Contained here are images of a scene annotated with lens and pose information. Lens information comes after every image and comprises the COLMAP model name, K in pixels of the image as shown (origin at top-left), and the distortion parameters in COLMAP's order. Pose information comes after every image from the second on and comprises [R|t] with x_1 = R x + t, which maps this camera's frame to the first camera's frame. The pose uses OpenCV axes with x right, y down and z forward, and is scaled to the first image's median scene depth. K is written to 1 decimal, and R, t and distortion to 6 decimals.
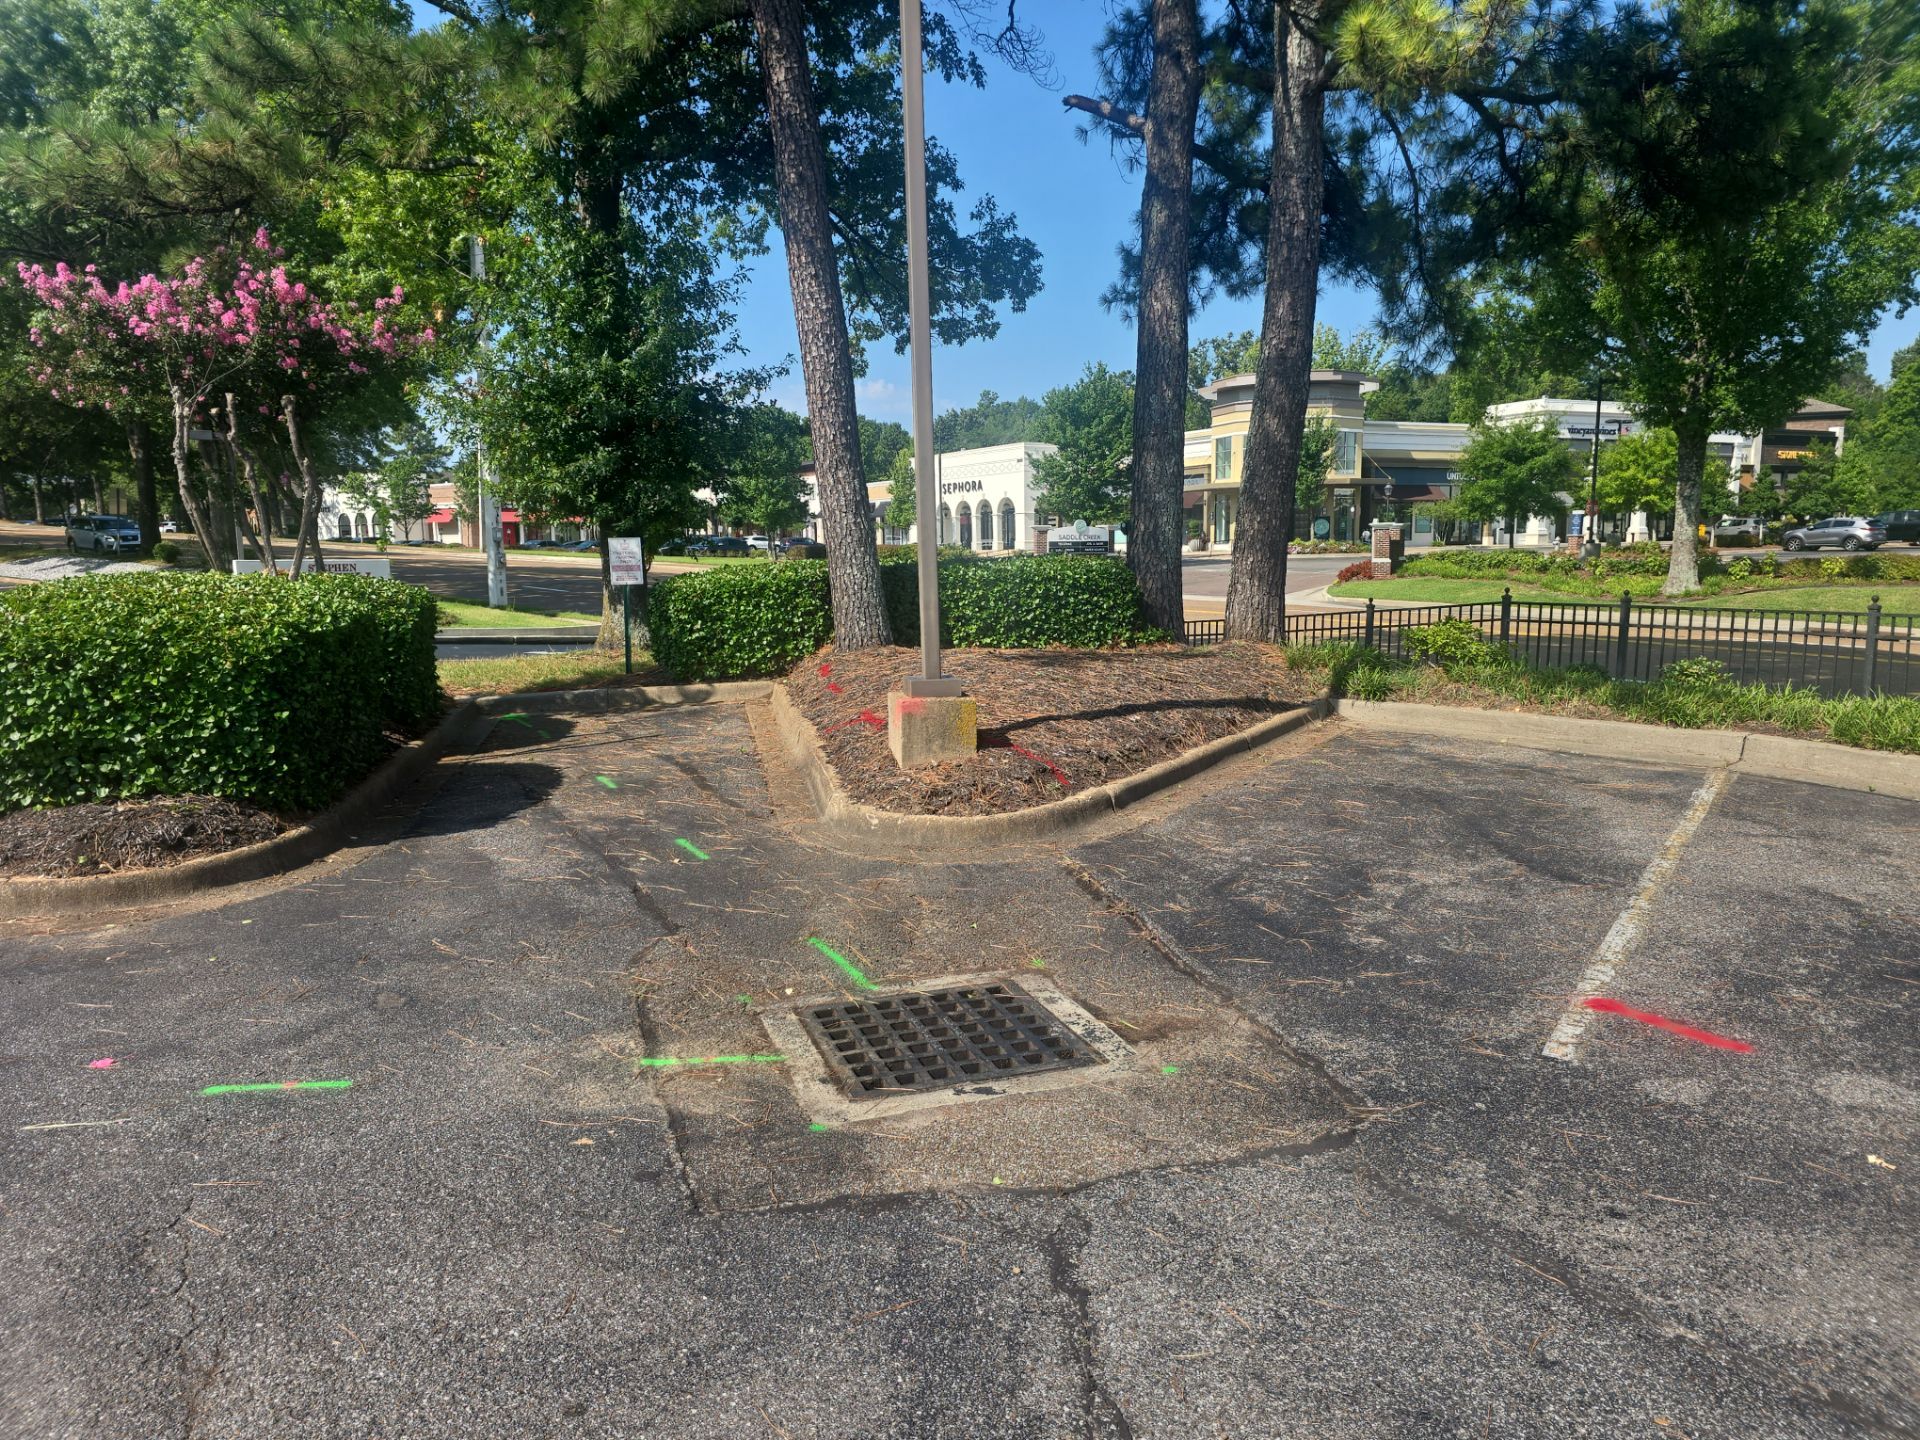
lens RADIAL K [[1247.4, 0, 960.0], [0, 1247.4, 720.0], [0, 0, 1]] dist [-0.002171, 0.004637]
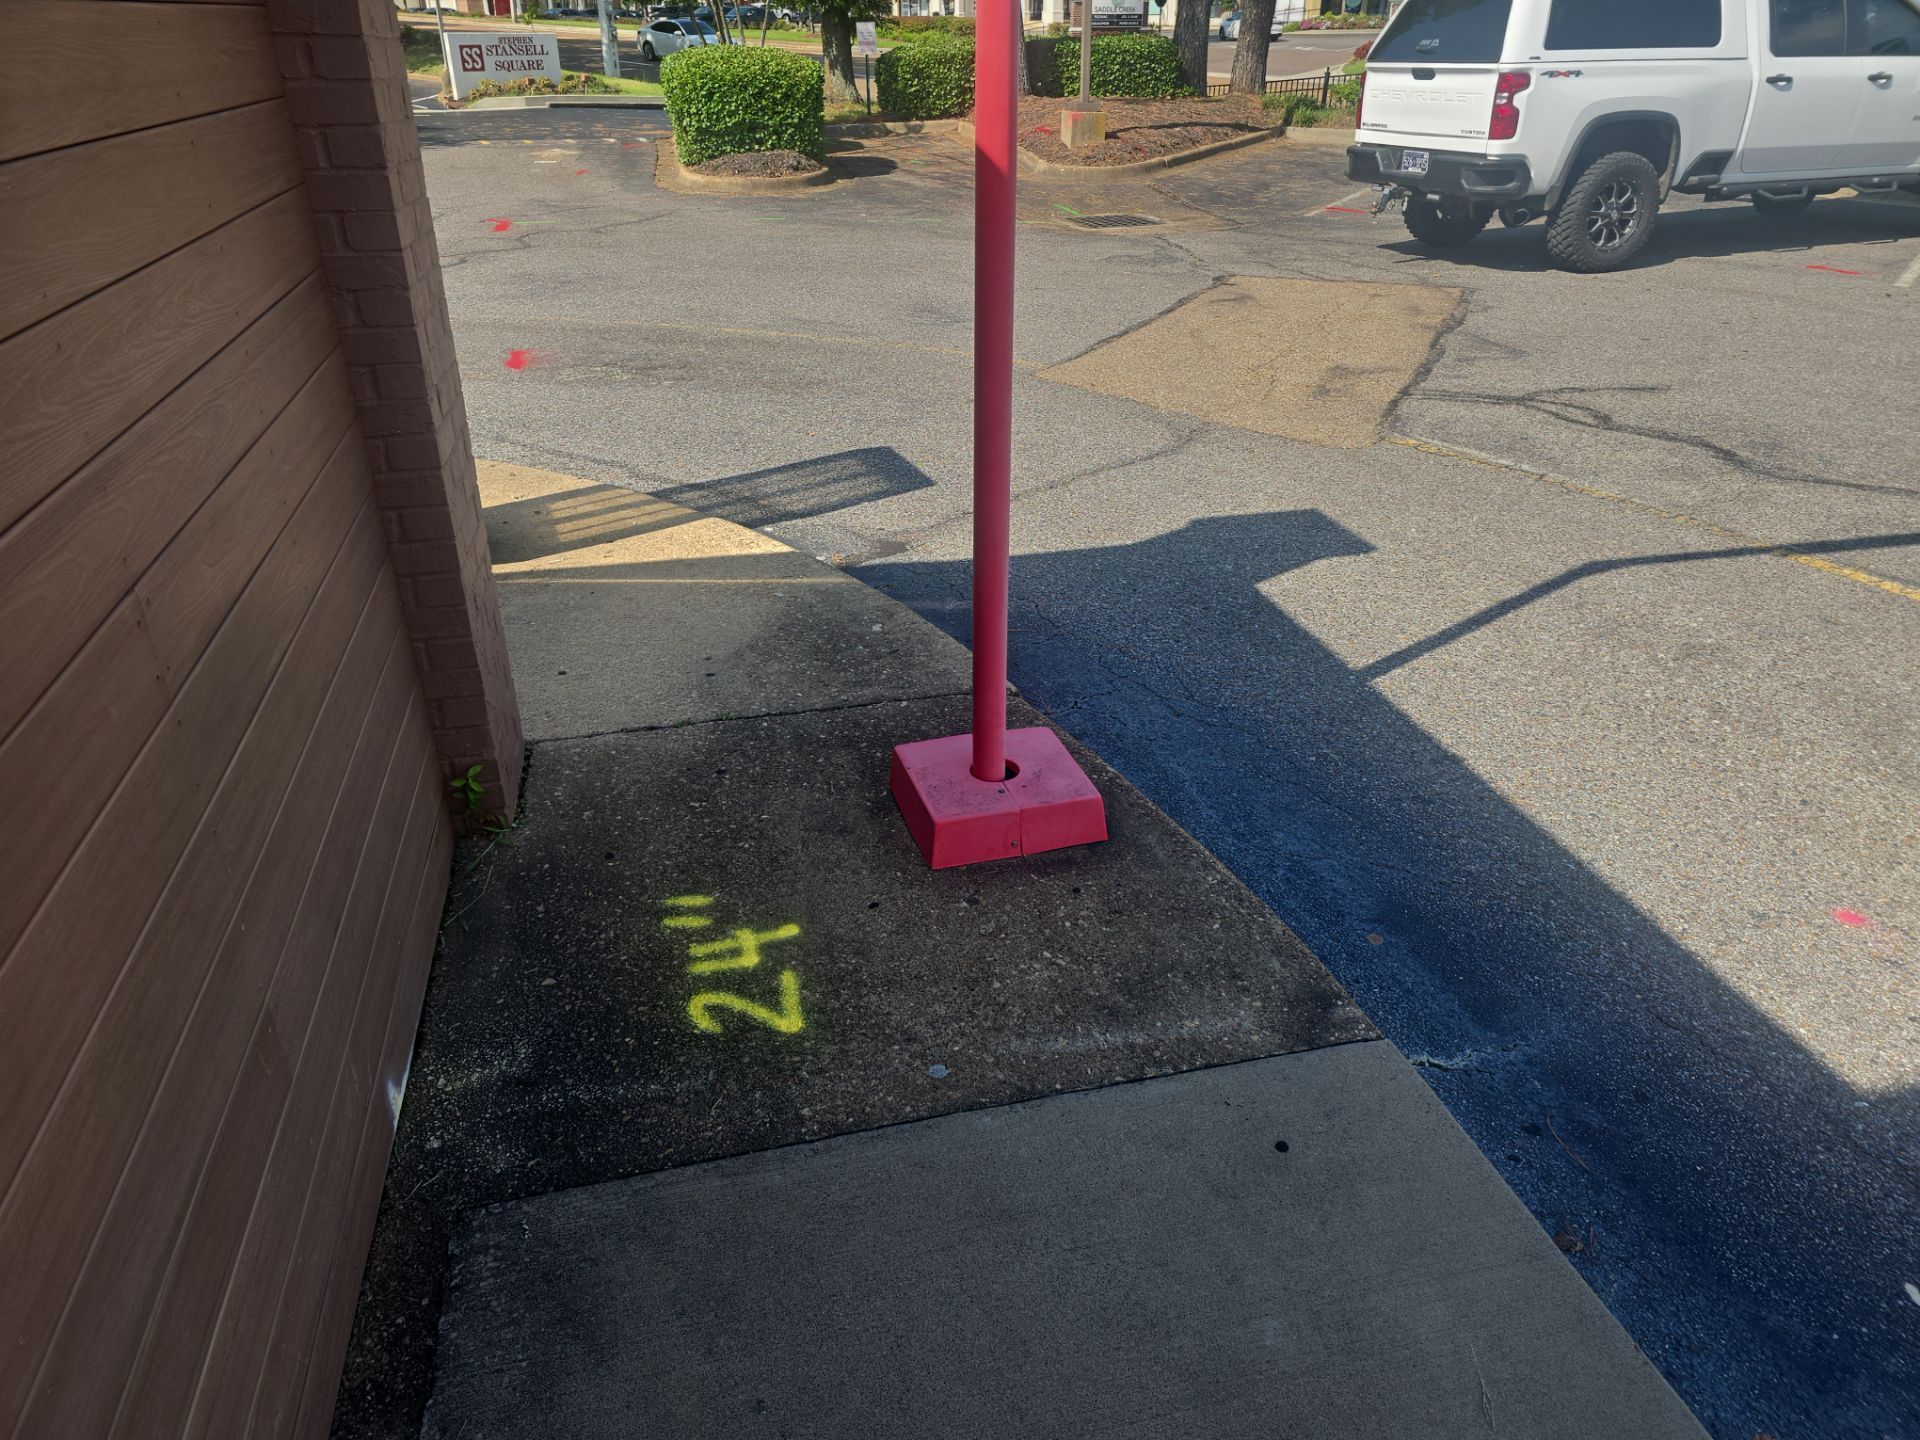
lens RADIAL K [[1181.7, 0, 960.0], [0, 1181.7, 720.0], [0, 0, 1]] dist [-0.007507, -0.002566]
pose [[0.999949, 0.008029, -0.006173, -0.157678], [-0.004985, 0.920772, 0.390070, 0.112233], [0.008816, -0.390019, 0.920764, -0.929809]]
